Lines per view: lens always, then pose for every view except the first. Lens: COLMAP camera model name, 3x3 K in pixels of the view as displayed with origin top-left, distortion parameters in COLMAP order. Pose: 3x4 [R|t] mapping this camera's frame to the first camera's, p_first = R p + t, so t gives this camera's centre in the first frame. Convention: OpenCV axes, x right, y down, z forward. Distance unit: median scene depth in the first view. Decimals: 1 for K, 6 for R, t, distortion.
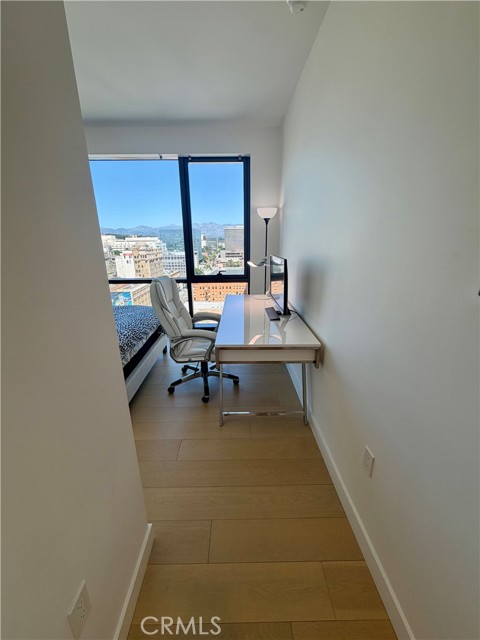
lens RADIAL K [[253.8, 0, 240.0], [0, 253.8, 320.0], [0, 0, 1]] dist [-0.001820, -0.000370]
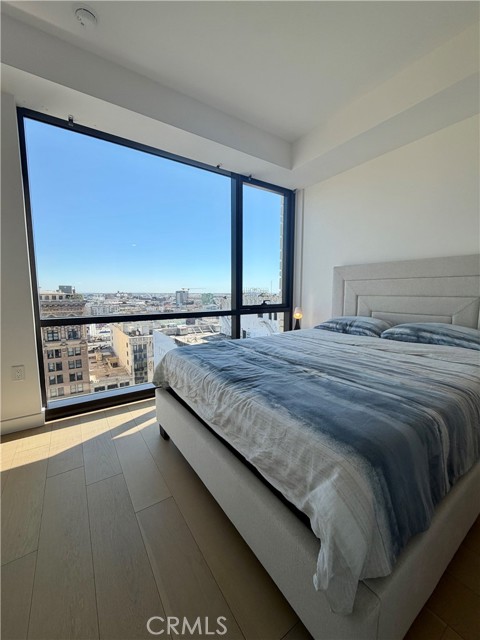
lens RADIAL K [[253.8, 0, 240.0], [0, 253.8, 320.0], [0, 0, 1]] dist [-0.001820, -0.000370]
pose [[0.828430, -0.055161, 0.557369, -0.666705], [0.161665, 0.976333, -0.143661, -0.009552], [-0.536254, 0.209120, 0.817741, 0.323258]]
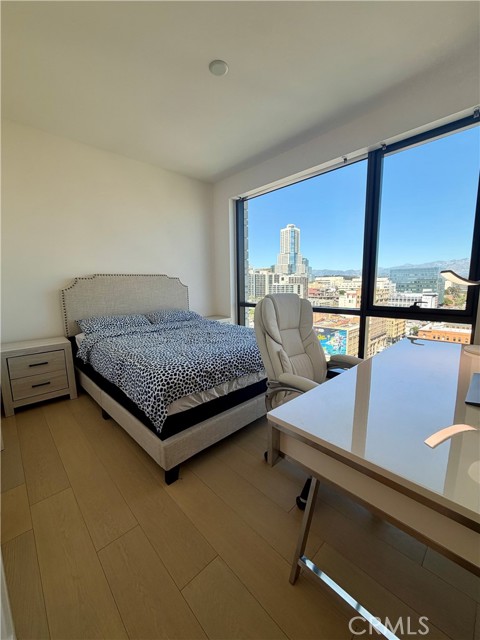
lens RADIAL K [[253.8, 0, 240.0], [0, 253.8, 320.0], [0, 0, 1]] dist [-0.001820, -0.000370]
pose [[0.683038, 0.098765, -0.723674, 0.086303], [-0.207439, 0.976246, -0.062556, -0.014790], [0.700305, 0.192847, 0.687301, 0.254690]]
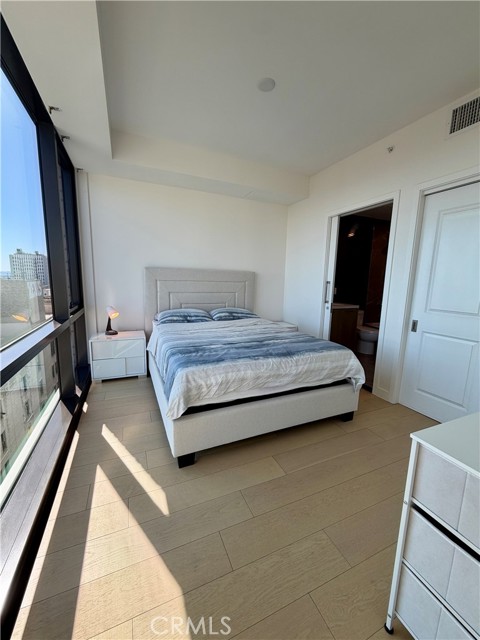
lens RADIAL K [[253.8, 0, 240.0], [0, 253.8, 320.0], [0, 0, 1]] dist [-0.001820, -0.000370]
pose [[-0.409512, -0.148631, 0.900116, -0.931116], [0.247690, 0.931466, 0.266496, -0.218825], [-0.878037, 0.332083, -0.344632, 0.851829]]
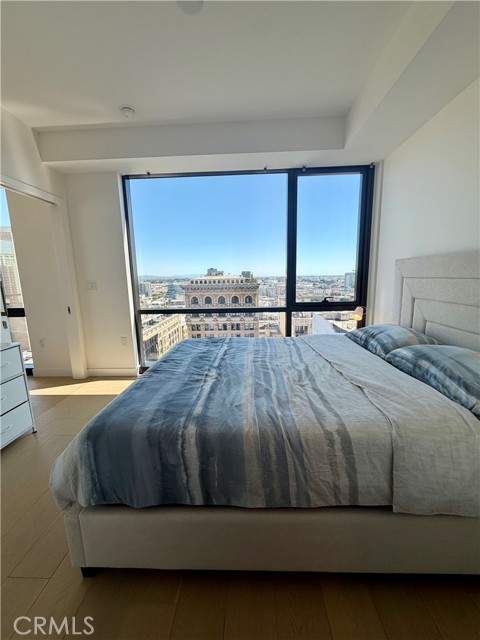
lens RADIAL K [[253.8, 0, 240.0], [0, 253.8, 320.0], [0, 0, 1]] dist [-0.001820, -0.000370]
pose [[0.999184, -0.008390, -0.039517, -0.333903], [0.003135, 0.991350, -0.131206, -0.009938], [0.040276, 0.130975, 0.990567, 0.167250]]
